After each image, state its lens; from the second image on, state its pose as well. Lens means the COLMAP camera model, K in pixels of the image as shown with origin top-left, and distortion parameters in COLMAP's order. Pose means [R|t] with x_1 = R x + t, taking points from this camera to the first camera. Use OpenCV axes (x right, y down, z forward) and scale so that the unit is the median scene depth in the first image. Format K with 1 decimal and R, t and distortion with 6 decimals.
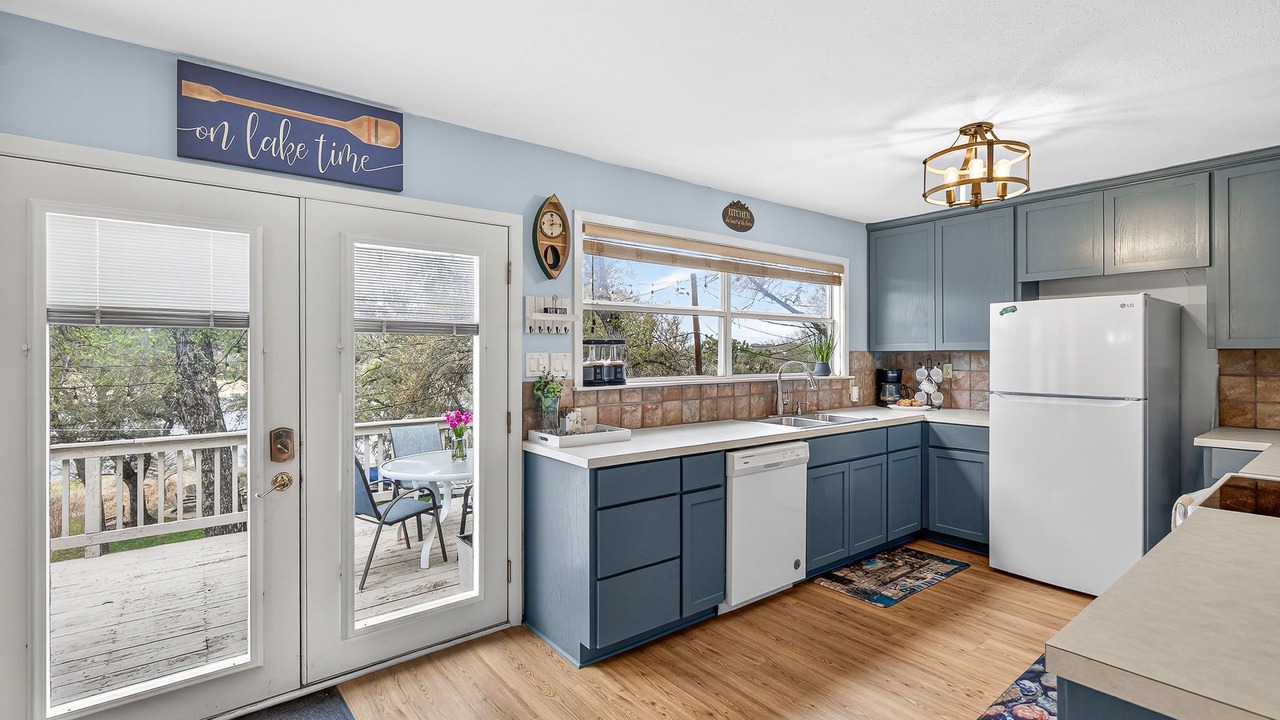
lens RADIAL K [[582.9, 0, 649.7], [0, 582.9, 355.0], [0, 0, 1]] dist [0.000851, -0.001138]
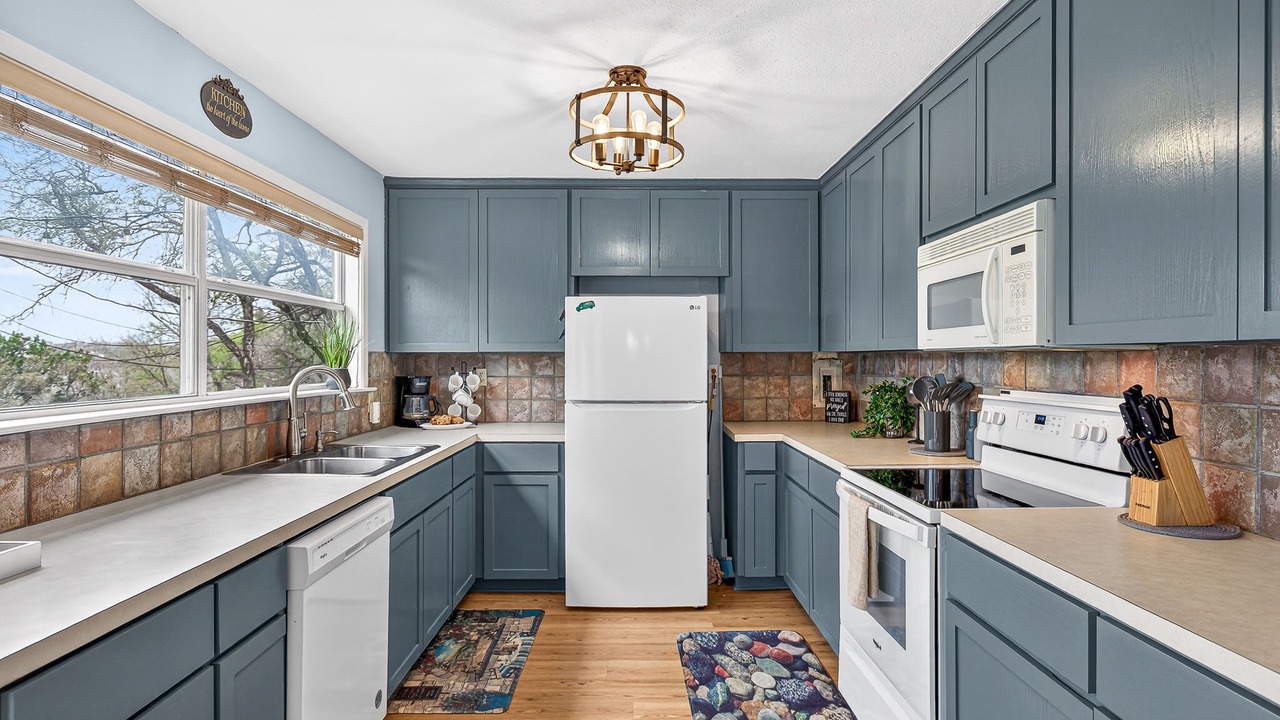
lens RADIAL K [[668.4, 0, 644.6], [0, 668.4, 362.4], [0, 0, 1]] dist [-0.001316, 0.000355]
pose [[0.611266, -0.004245, 0.791413, -0.111835], [0.000021, 0.999986, 0.005347, 0.001989], [-0.791425, -0.003252, 0.611258, 0.302099]]
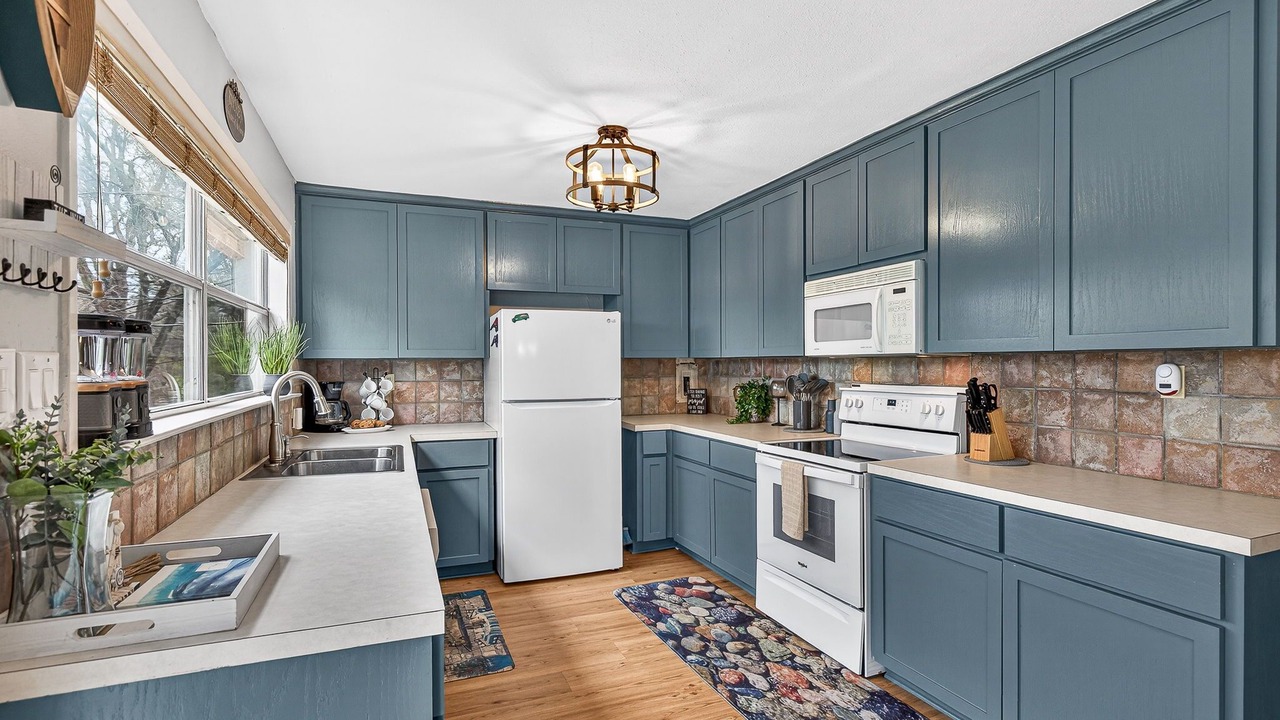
lens RADIAL K [[615.6, 0, 648.6], [0, 615.6, 370.6], [0, 0, 1]] dist [0.005853, -0.000108]
pose [[0.276090, -0.010813, 0.961071, -0.309497], [0.003852, 0.999941, 0.010144, 0.003600], [-0.961124, 0.000902, 0.276116, 0.472912]]
